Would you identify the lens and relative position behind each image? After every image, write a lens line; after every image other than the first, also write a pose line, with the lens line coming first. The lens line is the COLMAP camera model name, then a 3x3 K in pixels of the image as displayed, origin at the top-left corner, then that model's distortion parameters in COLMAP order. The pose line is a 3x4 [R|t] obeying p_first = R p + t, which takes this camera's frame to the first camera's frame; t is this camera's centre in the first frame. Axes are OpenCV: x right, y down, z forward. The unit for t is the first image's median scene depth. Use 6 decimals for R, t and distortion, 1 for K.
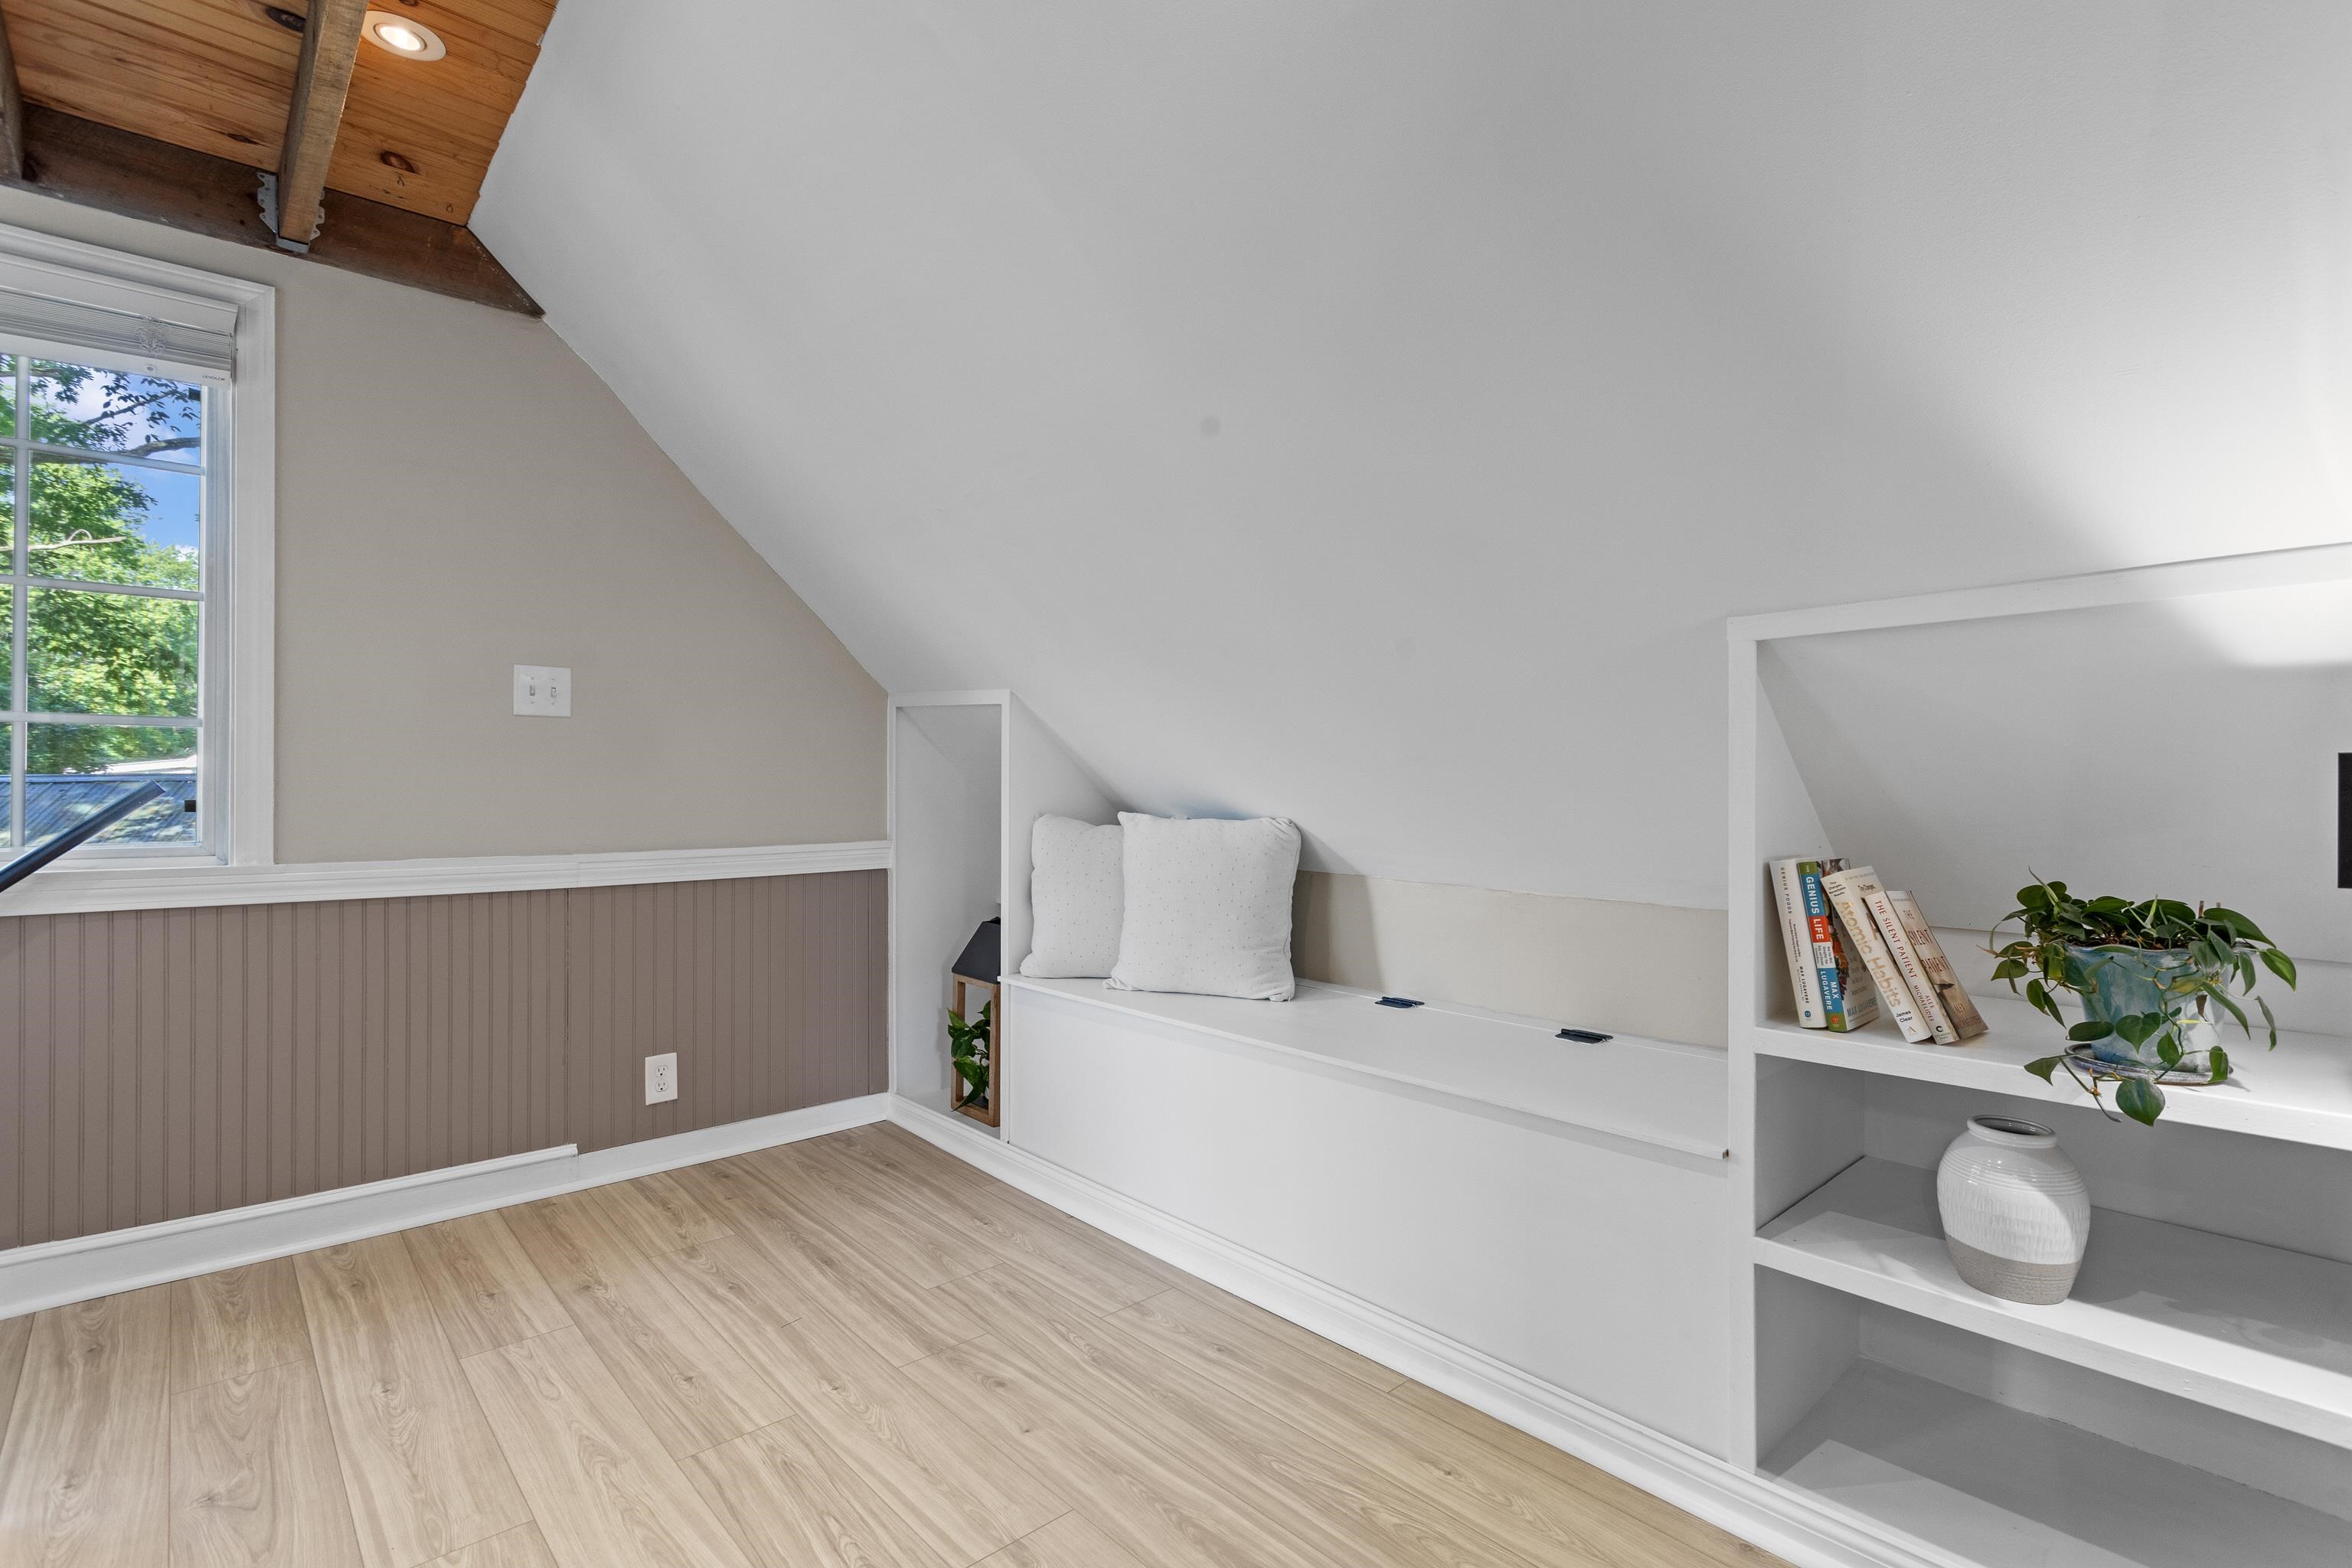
lens RADIAL K [[1114.1, 0, 1181.0], [0, 1114.1, 780.5], [0, 0, 1]] dist [-0.000874, 0.001445]
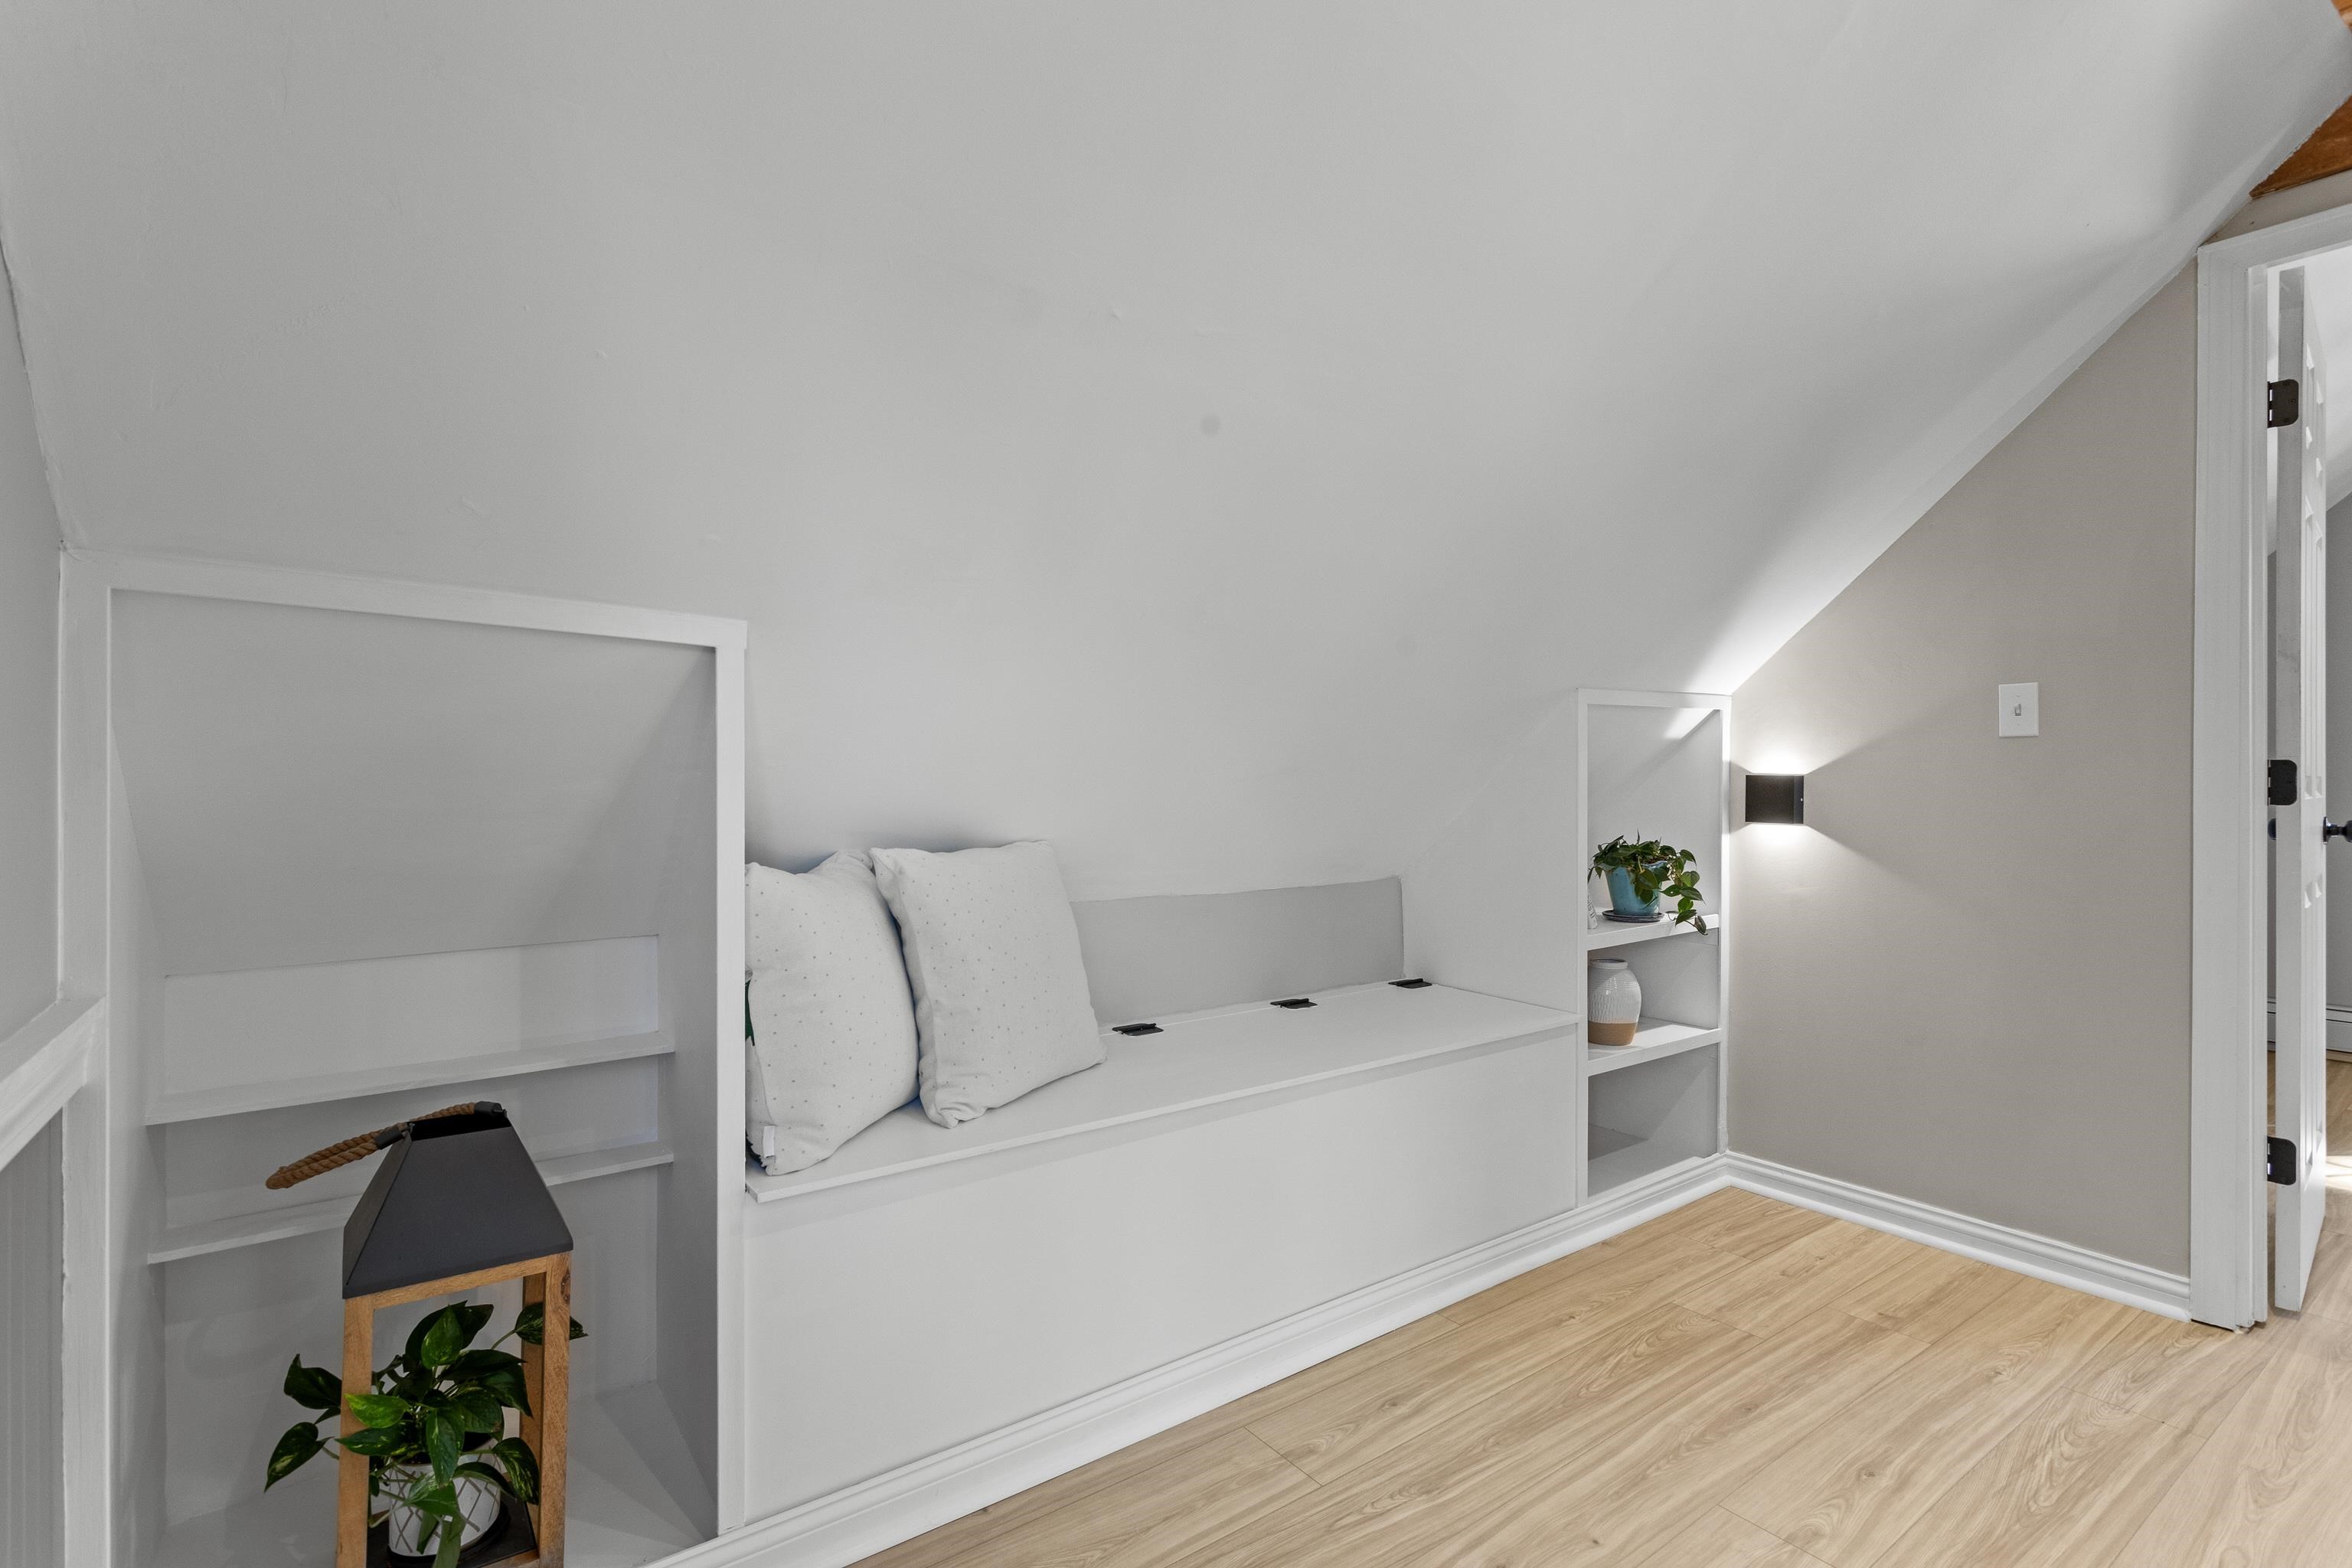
lens RADIAL K [[1114.1, 0, 1180.9], [0, 1114.1, 779.0], [0, 0, 1]] dist [-0.000874, 0.001445]
pose [[0.101069, 0.003700, 0.994873, -1.032134], [0.008897, 0.999950, -0.004623, -0.009064], [-0.994840, 0.009318, 0.101031, 1.223332]]
